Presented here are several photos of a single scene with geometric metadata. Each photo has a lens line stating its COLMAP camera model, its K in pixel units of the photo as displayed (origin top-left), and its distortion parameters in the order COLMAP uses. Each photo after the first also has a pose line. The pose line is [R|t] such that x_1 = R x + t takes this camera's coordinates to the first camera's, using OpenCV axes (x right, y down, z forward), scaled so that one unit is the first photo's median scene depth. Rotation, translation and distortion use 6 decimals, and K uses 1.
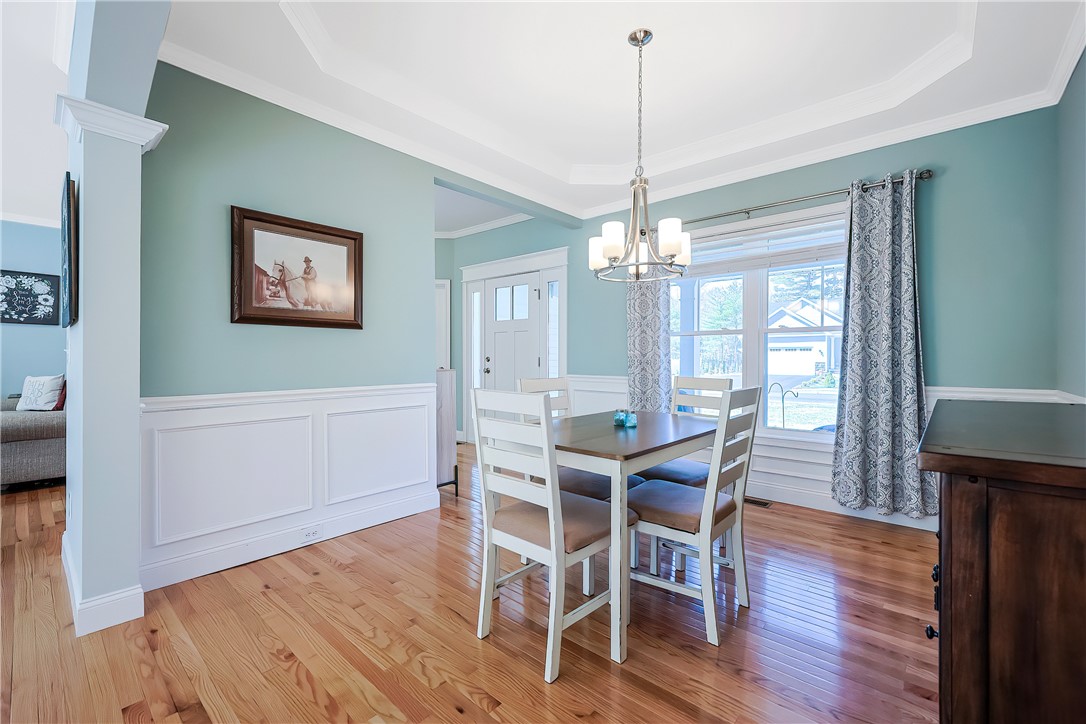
lens RADIAL K [[459.8, 0, 552.8], [0, 459.8, 360.3], [0, 0, 1]] dist [0.001090, 0.000008]
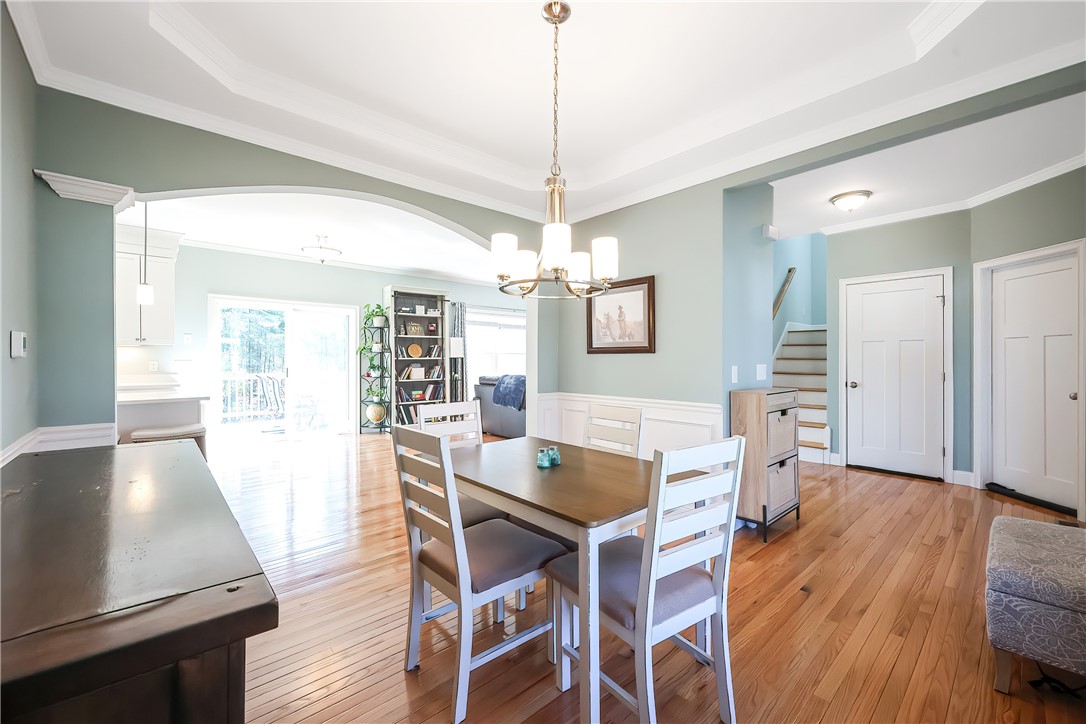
lens RADIAL K [[440.0, 0, 543.0], [0, 440.0, 362.0], [0, 0, 1]] dist [0.000918, 0.000022]
pose [[-0.122089, 0.002271, -0.992517, 0.791976], [-0.007160, 0.999969, 0.003169, -0.045747], [0.992493, 0.007494, -0.122069, 0.853732]]
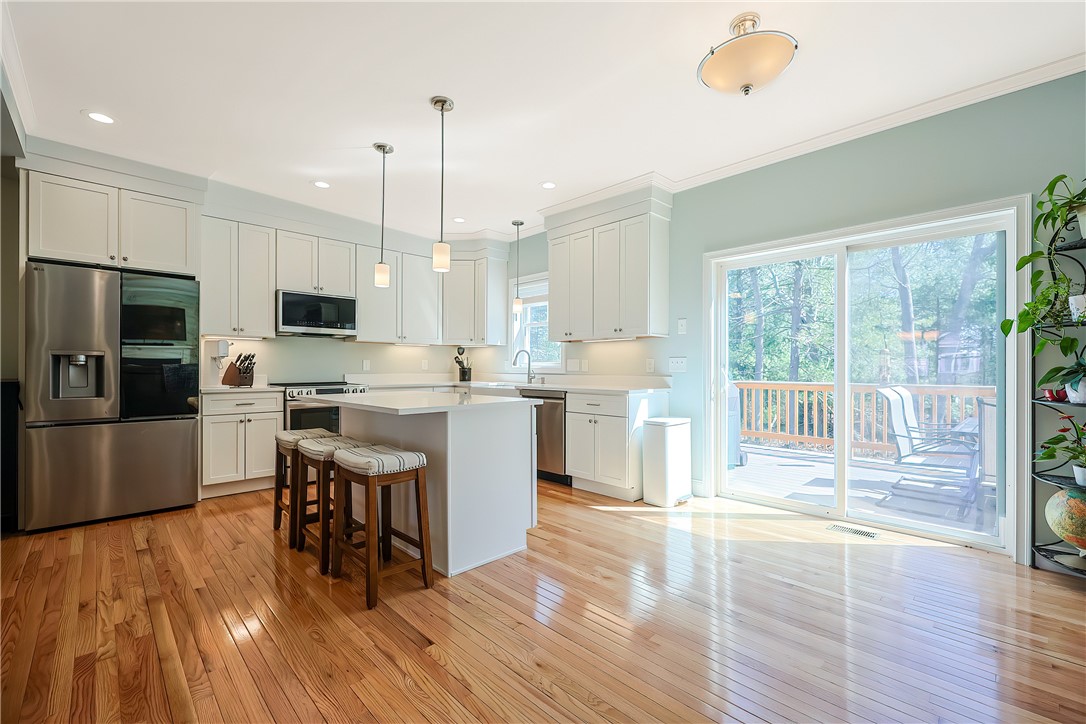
lens RADIAL K [[464.6, 0, 550.8], [0, 464.6, 368.3], [0, 0, 1]] dist [-0.000144, -0.000268]
pose [[-0.996787, -0.006700, 0.079822, -0.659063], [-0.006442, 0.999973, 0.003485, -0.004807], [-0.079843, 0.002959, -0.996803, 0.487728]]
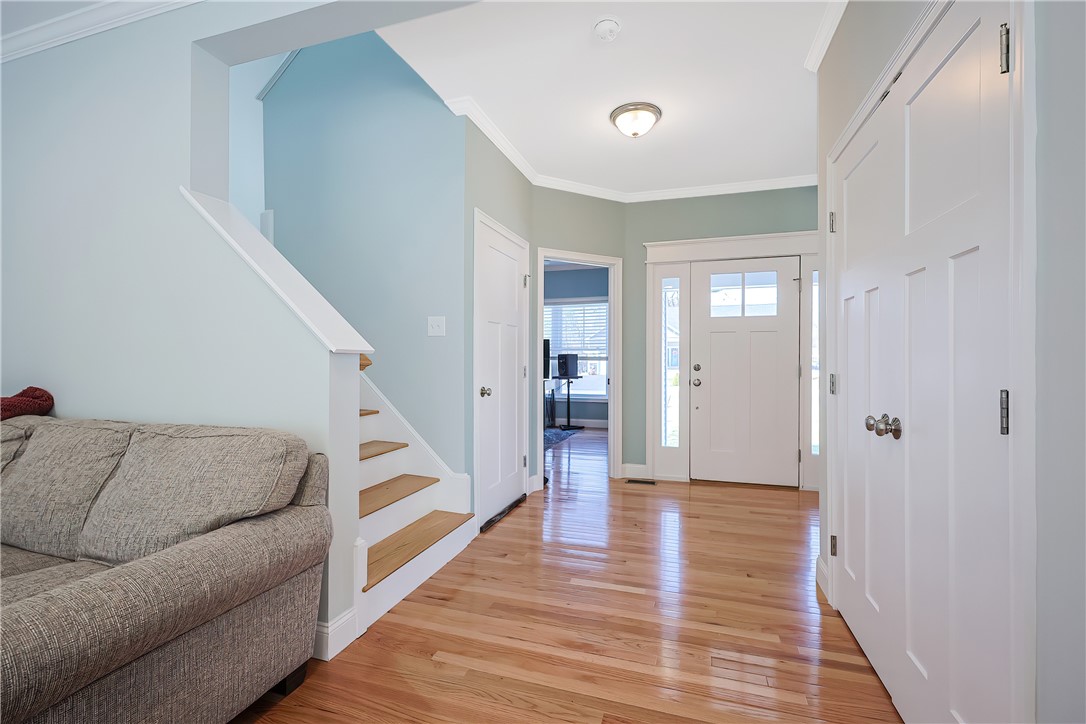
lens RADIAL K [[459.8, 0, 552.8], [0, 459.8, 360.3], [0, 0, 1]] dist [0.001090, 0.000008]
pose [[0.915738, -0.004184, 0.401754, -1.283719], [0.004435, 0.999990, 0.000305, -0.029738], [-0.401751, 0.001502, 0.915748, 0.784978]]
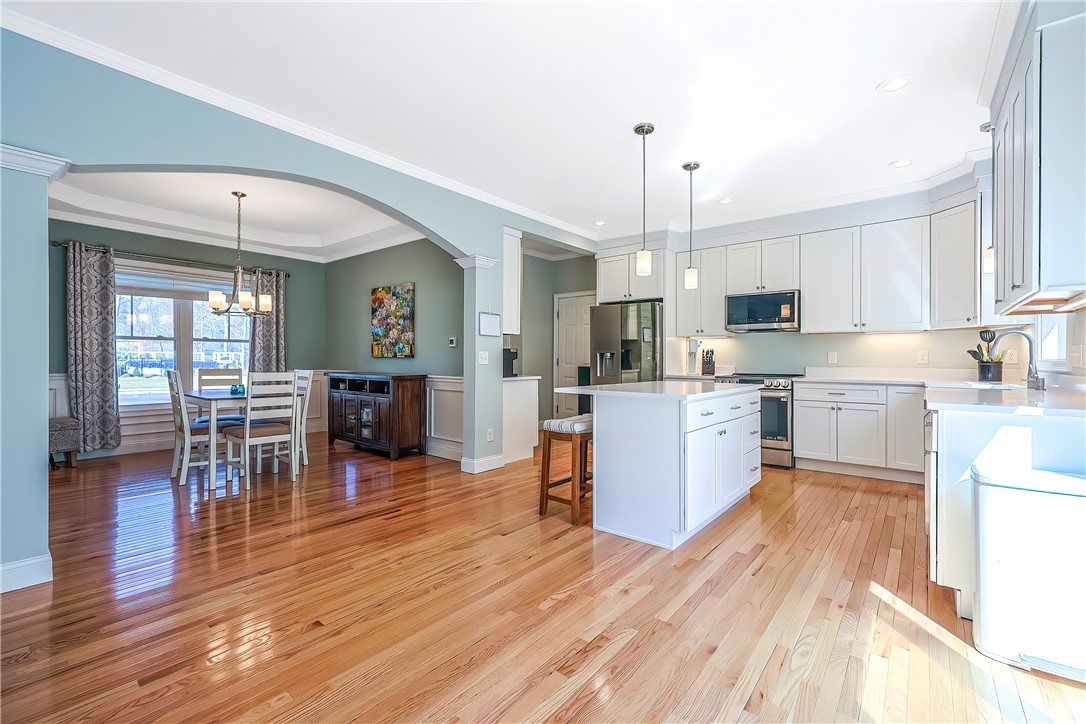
lens RADIAL K [[458.9, 0, 547.5], [0, 458.9, 360.7], [0, 0, 1]] dist [-0.001937, 0.000255]
pose [[-0.029806, -0.009743, 0.999508, -1.440041], [-0.001310, 0.999952, 0.009709, -0.010907], [-0.999555, -0.001020, -0.029817, -0.201095]]
